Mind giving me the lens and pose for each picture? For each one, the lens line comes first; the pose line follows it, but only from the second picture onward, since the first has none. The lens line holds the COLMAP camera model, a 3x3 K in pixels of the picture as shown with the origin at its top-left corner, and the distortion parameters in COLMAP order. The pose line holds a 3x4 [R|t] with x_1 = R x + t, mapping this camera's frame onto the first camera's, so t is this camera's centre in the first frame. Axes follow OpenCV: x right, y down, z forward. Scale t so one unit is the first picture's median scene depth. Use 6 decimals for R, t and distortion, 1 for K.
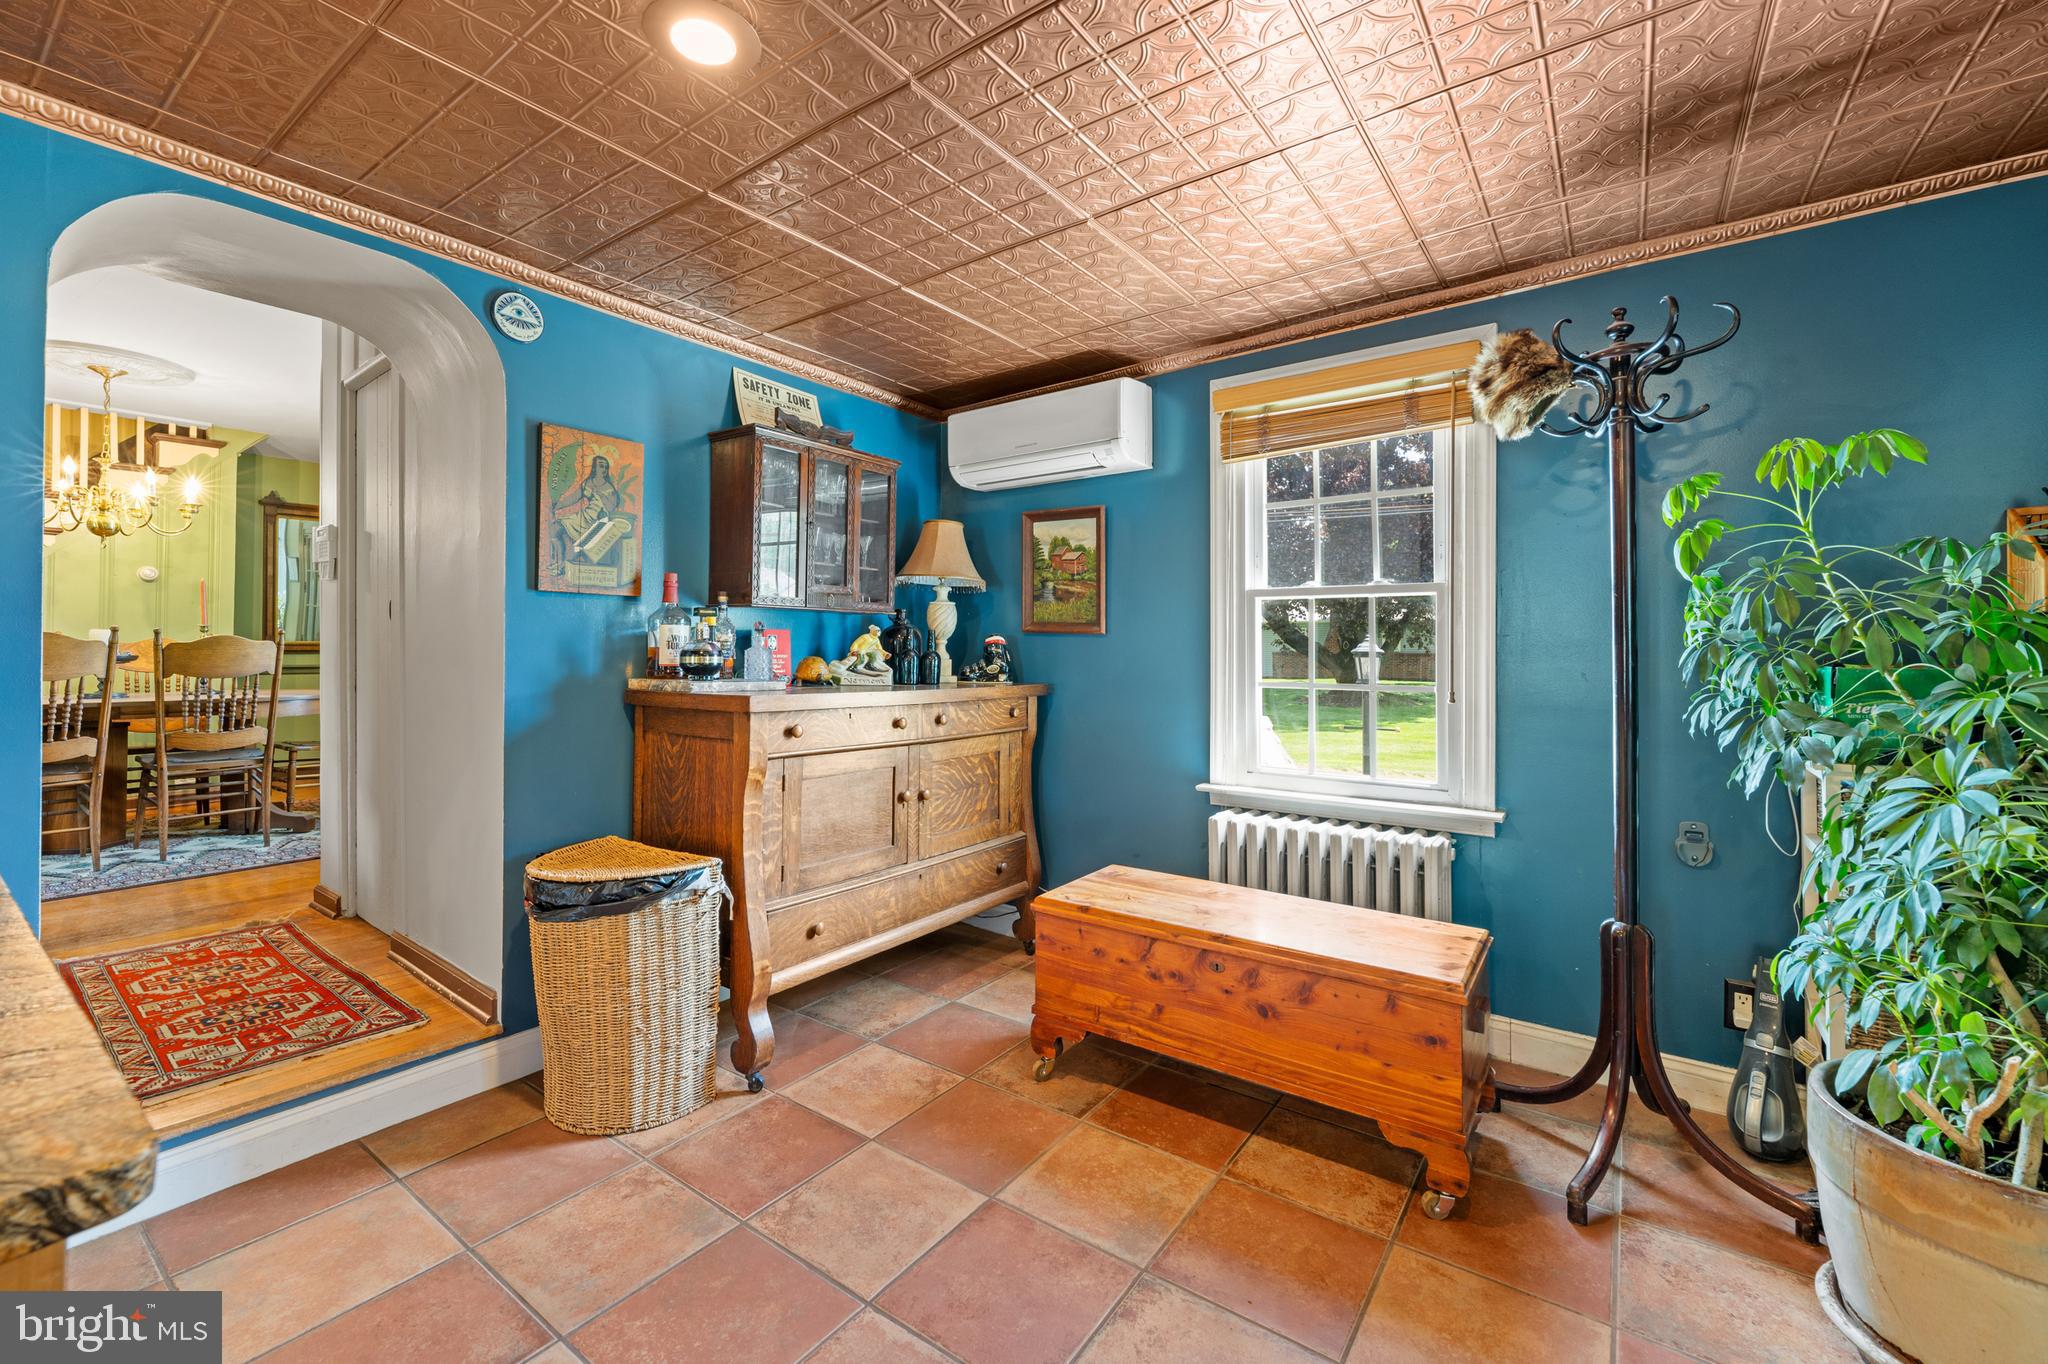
lens RADIAL K [[840.7, 0, 976.3], [0, 840.7, 643.8], [0, 0, 1]] dist [-0.004504, 0.000192]
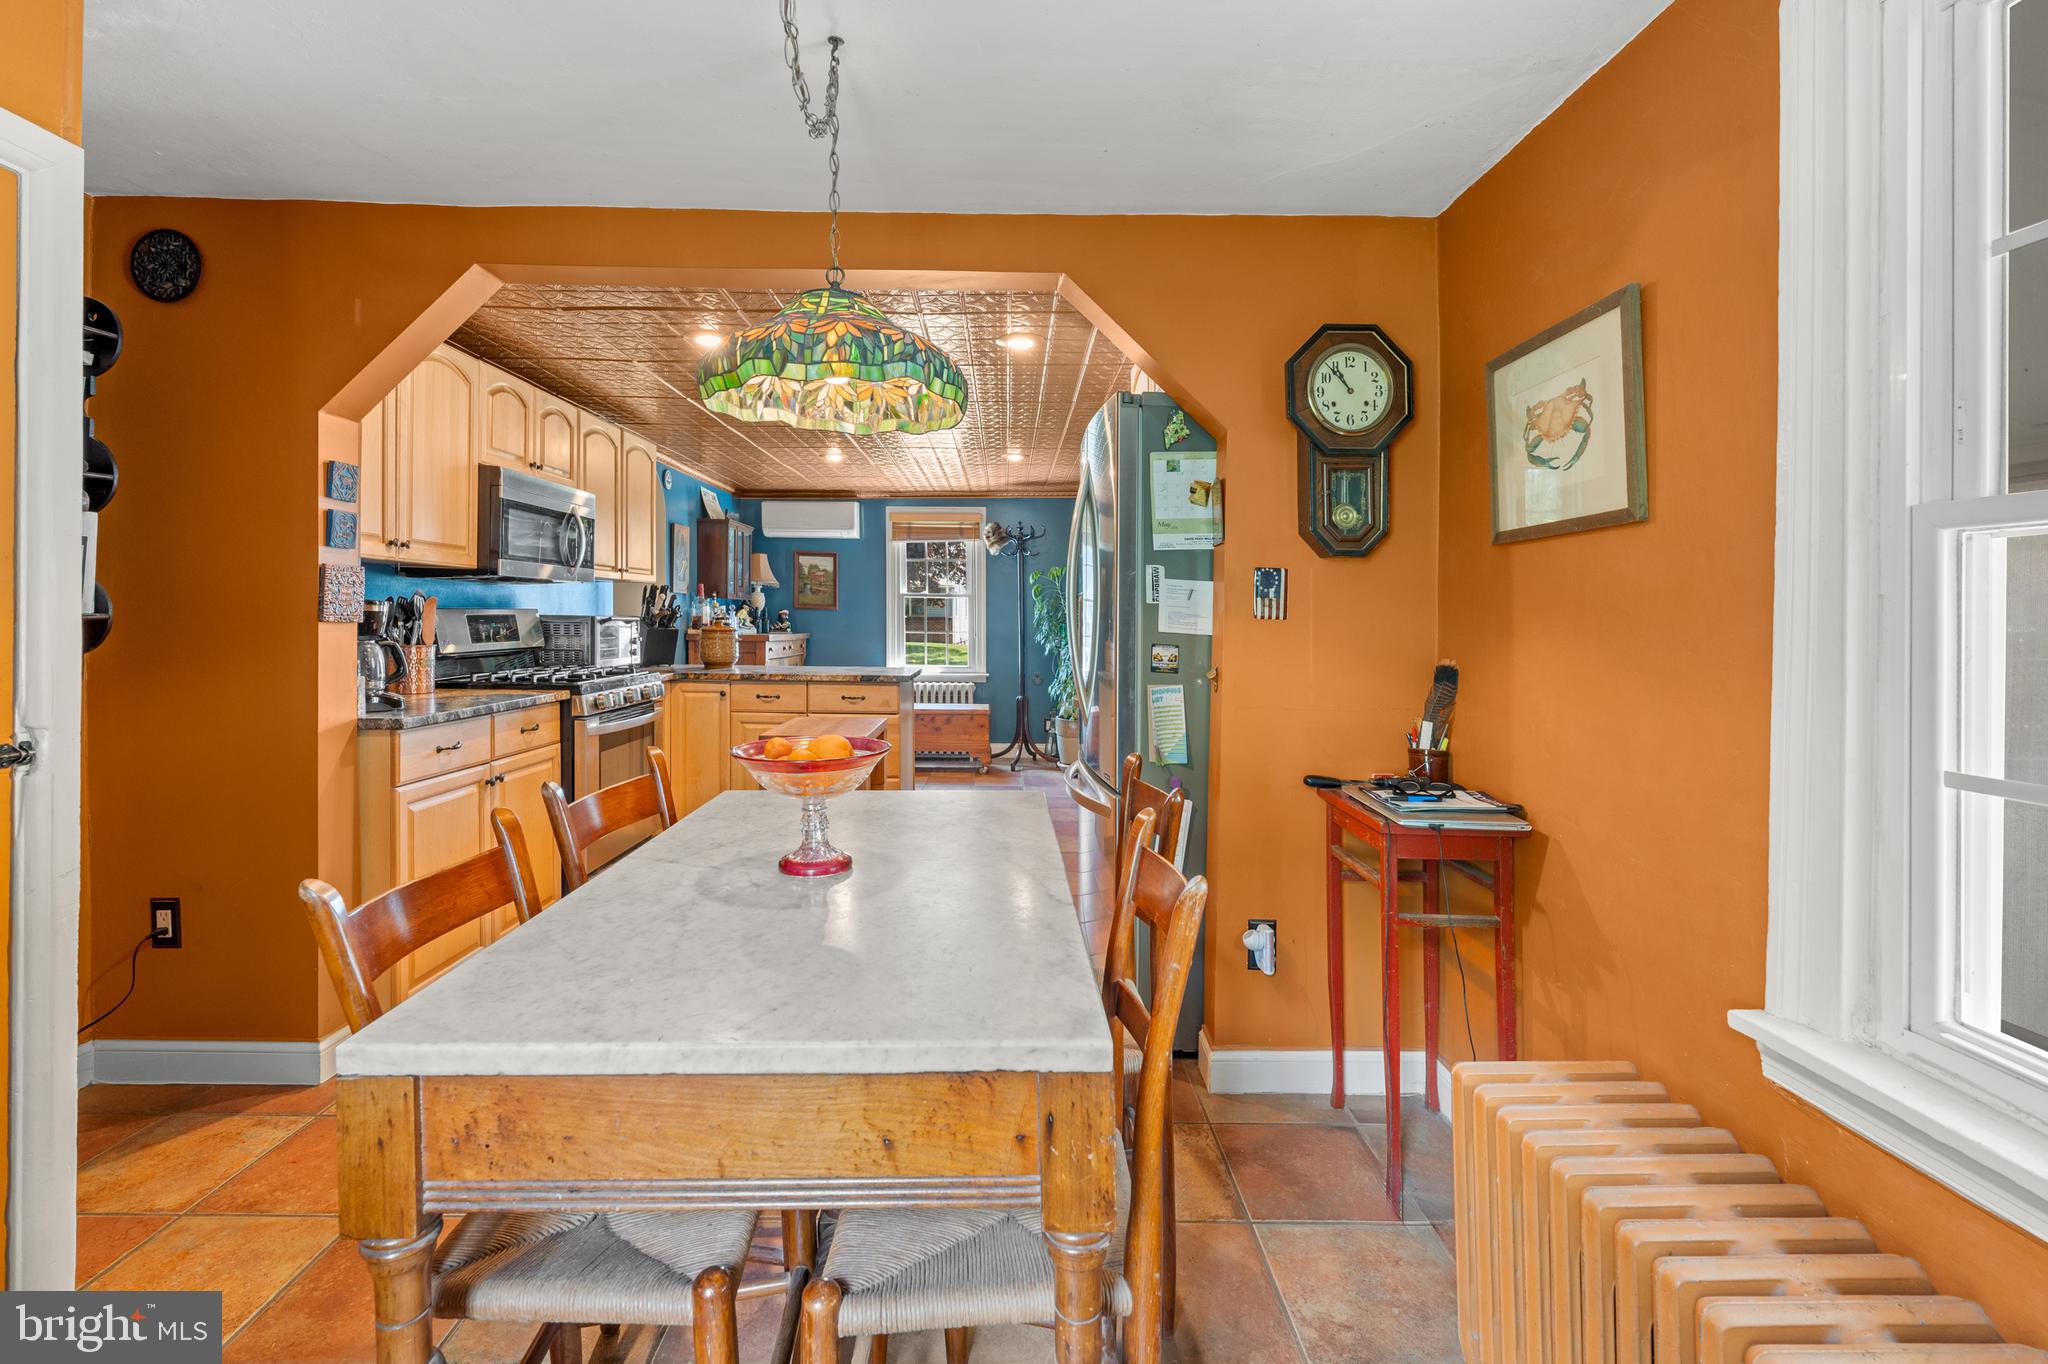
lens RADIAL K [[901.2, 0, 959.3], [0, 901.2, 622.3], [0, 0, 1]] dist [0.002058, 0.000016]
pose [[0.812262, 0.000016, 0.583293, -1.259880], [-0.013873, 0.999718, 0.019291, -0.036965], [-0.583128, -0.023761, 0.812033, -1.468710]]
